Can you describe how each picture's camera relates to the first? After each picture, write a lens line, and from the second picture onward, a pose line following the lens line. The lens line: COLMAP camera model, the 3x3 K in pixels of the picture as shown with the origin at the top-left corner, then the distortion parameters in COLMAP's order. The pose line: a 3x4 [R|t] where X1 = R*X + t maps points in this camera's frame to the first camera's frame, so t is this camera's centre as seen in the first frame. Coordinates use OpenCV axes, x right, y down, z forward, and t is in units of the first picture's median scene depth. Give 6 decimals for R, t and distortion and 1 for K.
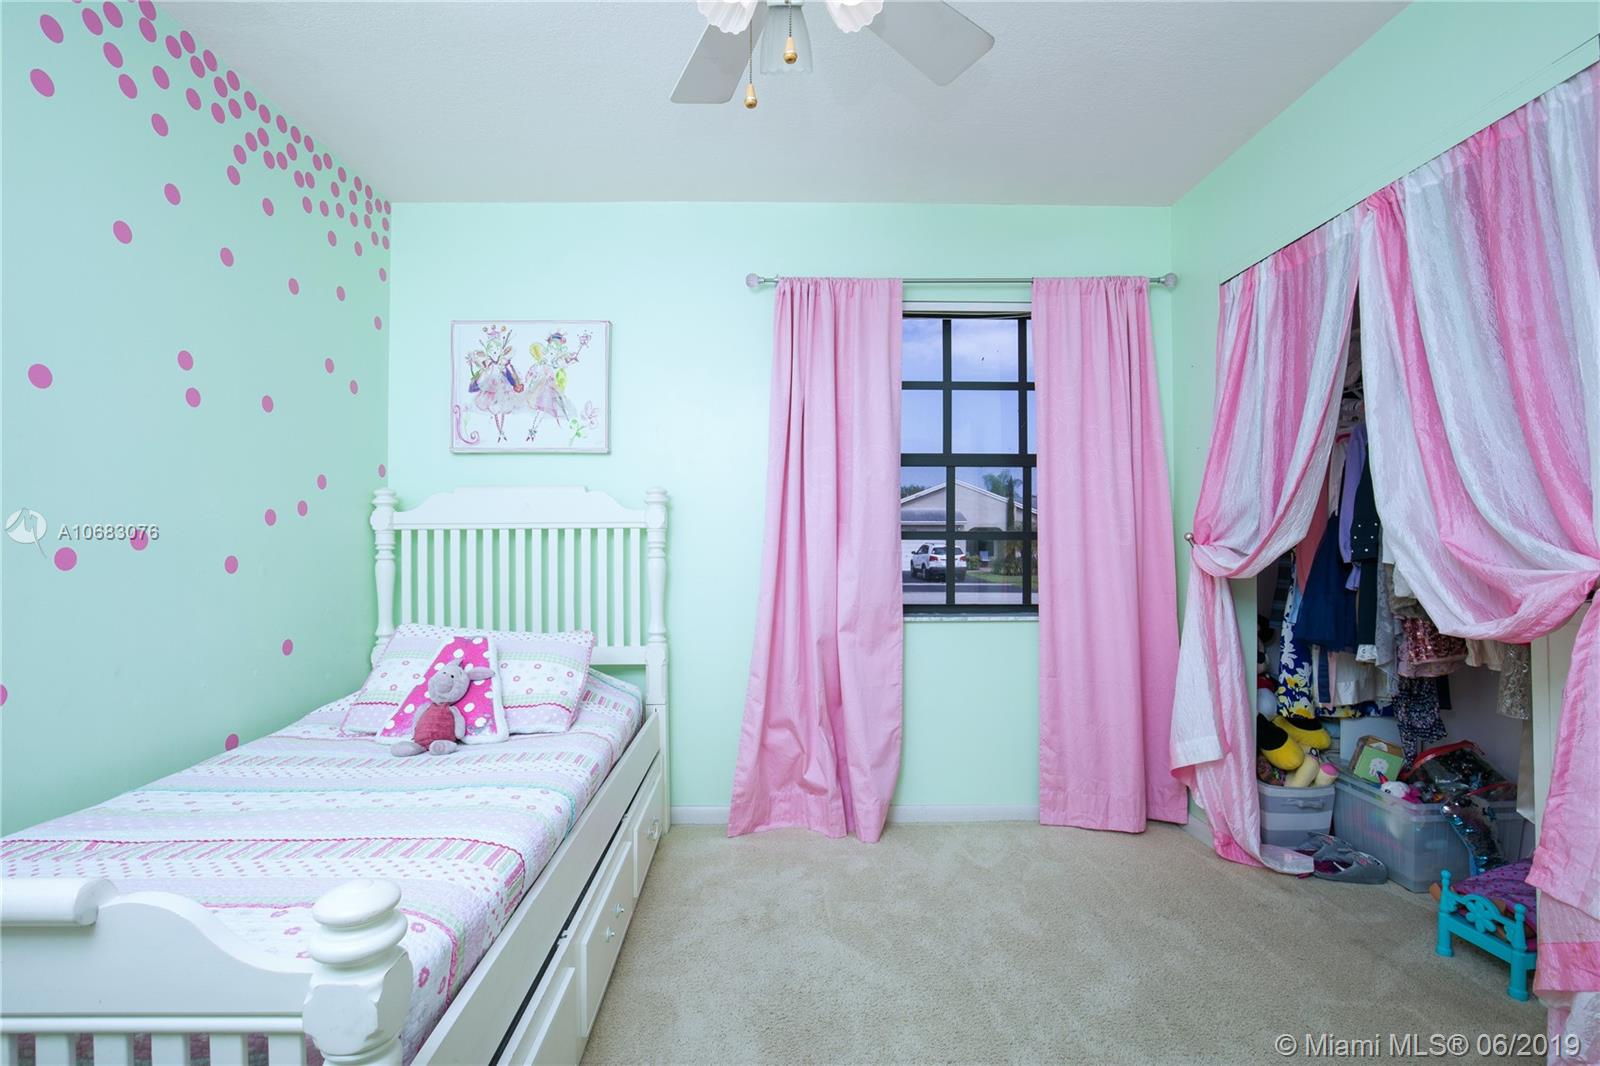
lens RADIAL K [[738.7, 0, 800.0], [0, 738.7, 533.0], [0, 0, 1]] dist [-0.043323, 0.009898]
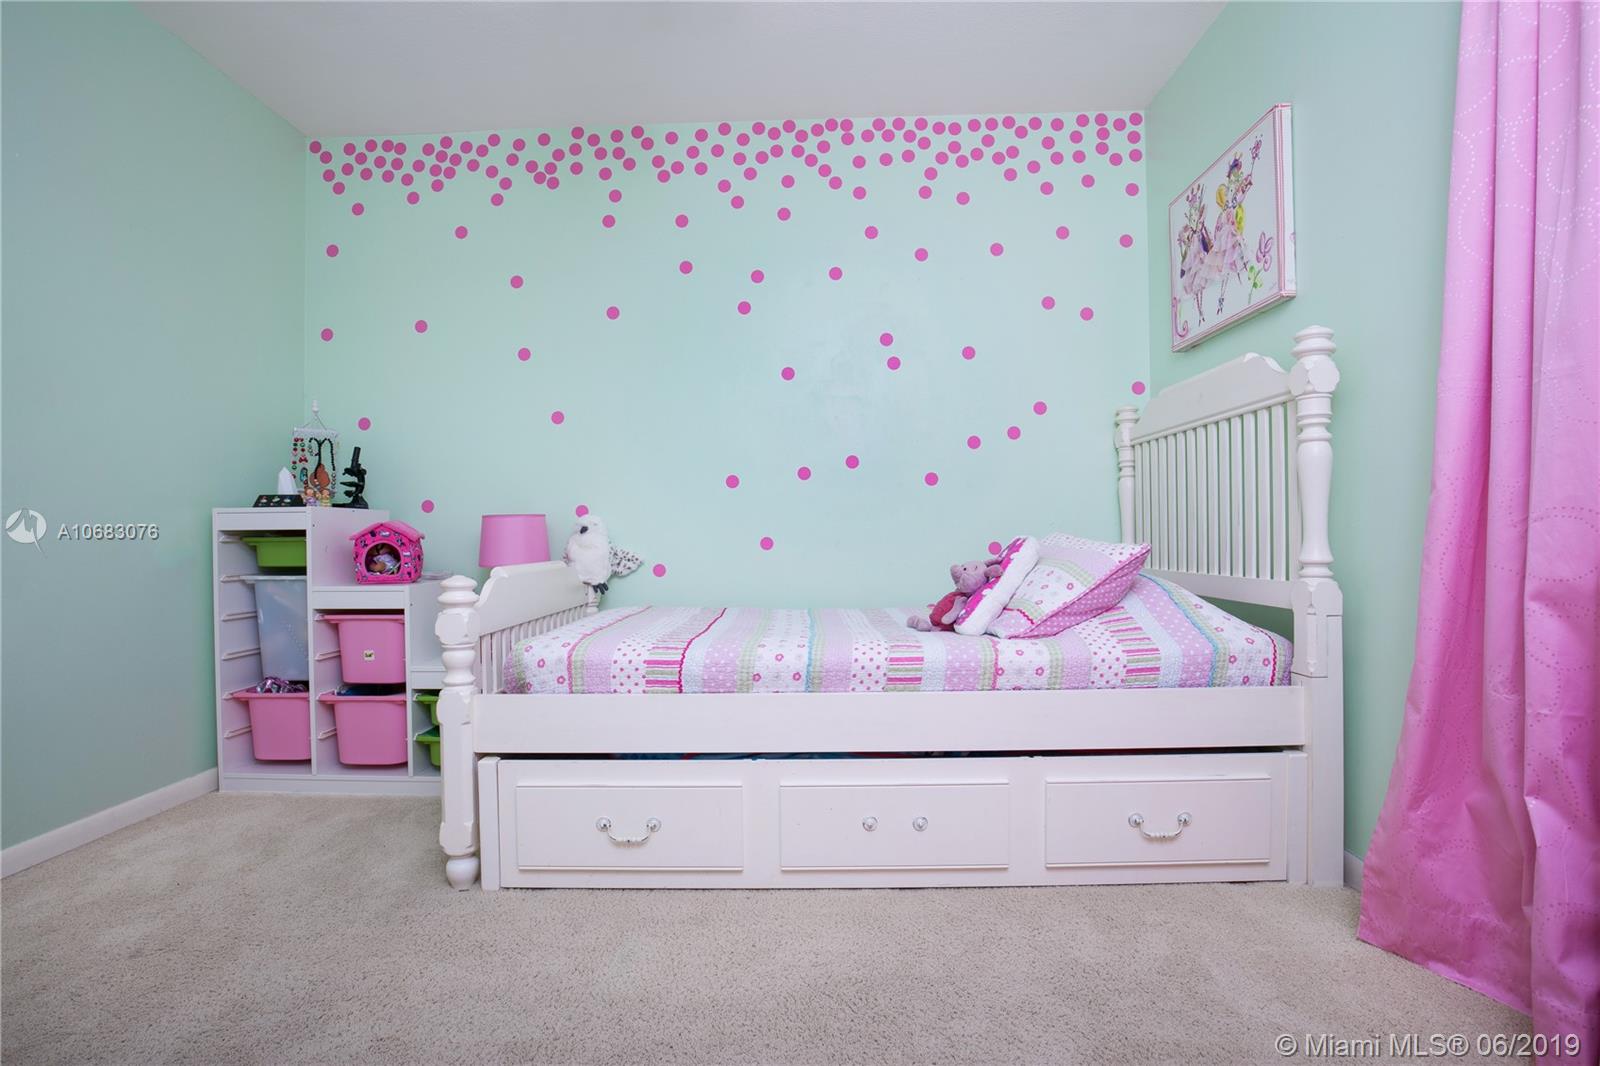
lens RADIAL K [[733.1, 0, 796.7], [0, 733.1, 536.7], [0, 0, 1]] dist [-0.041767, 0.006795]
pose [[-0.052378, 0.007195, -0.998601, 0.454368], [0.021981, 0.999740, 0.006050, 0.105107], [0.998385, -0.021634, -0.052522, 0.620154]]
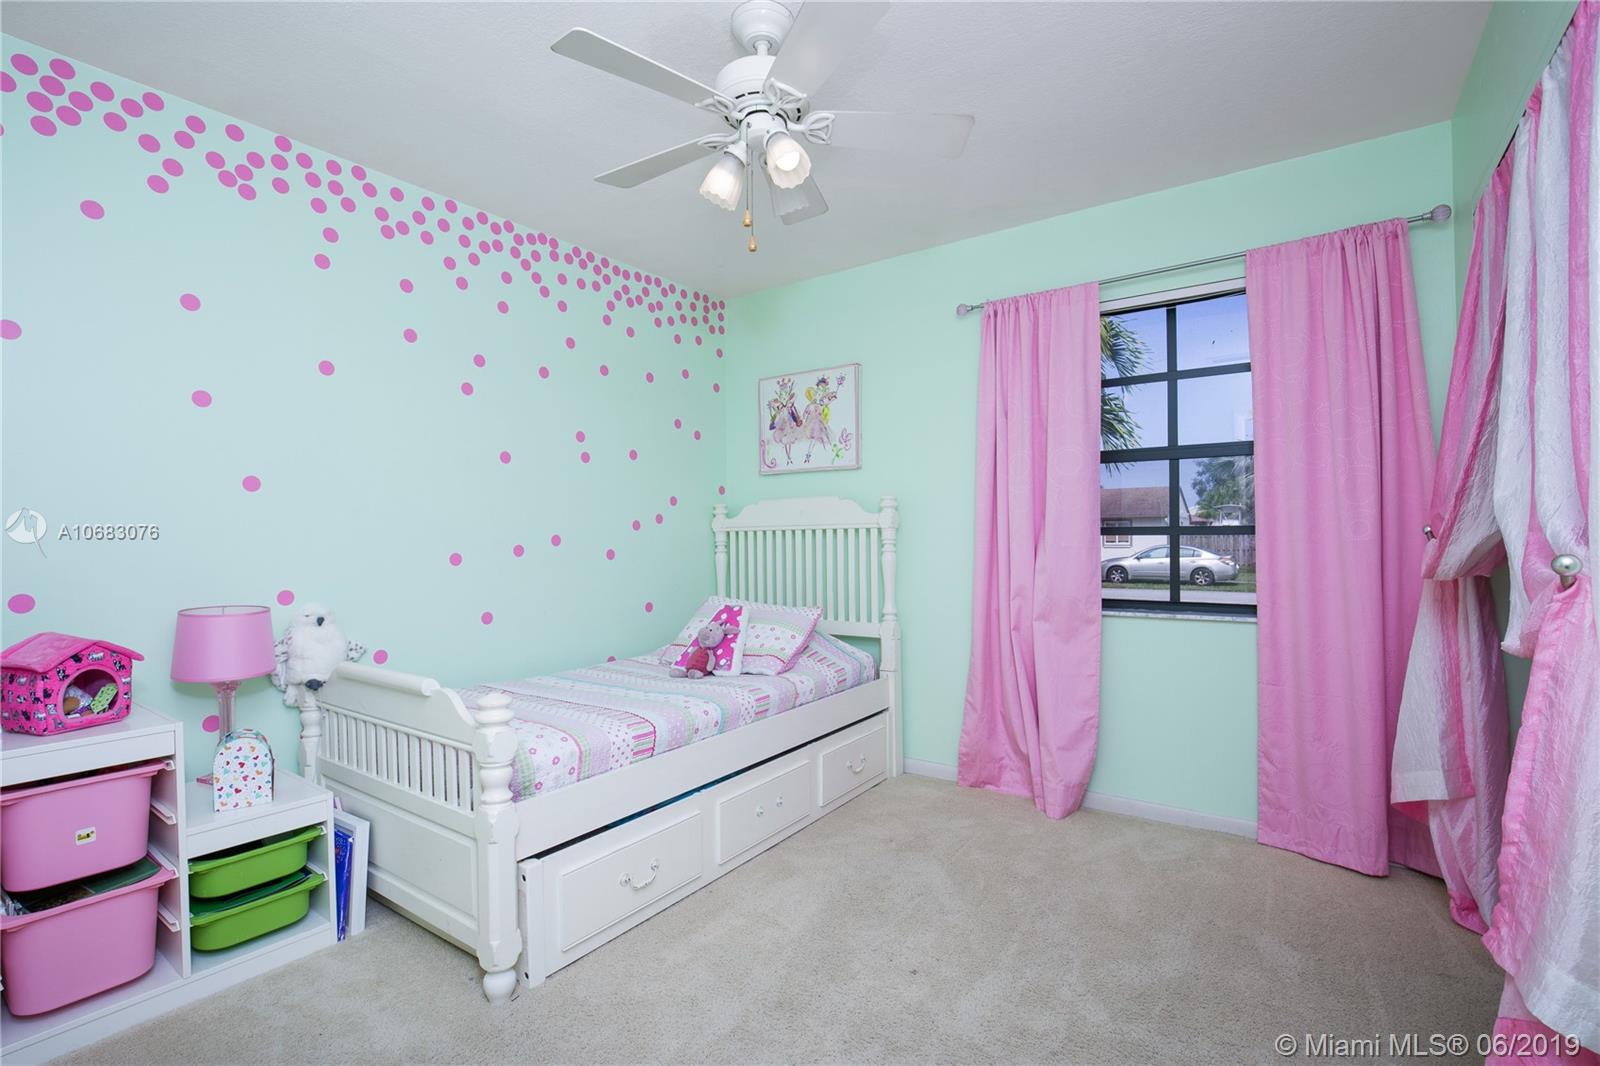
lens RADIAL K [[733.1, 0, 796.7], [0, 733.1, 536.7], [0, 0, 1]] dist [-0.041767, 0.006795]
pose [[0.799890, -0.005974, -0.600117, 0.433170], [0.014464, 0.999852, 0.009326, -0.005474], [0.599973, -0.016140, 0.799858, -0.071185]]
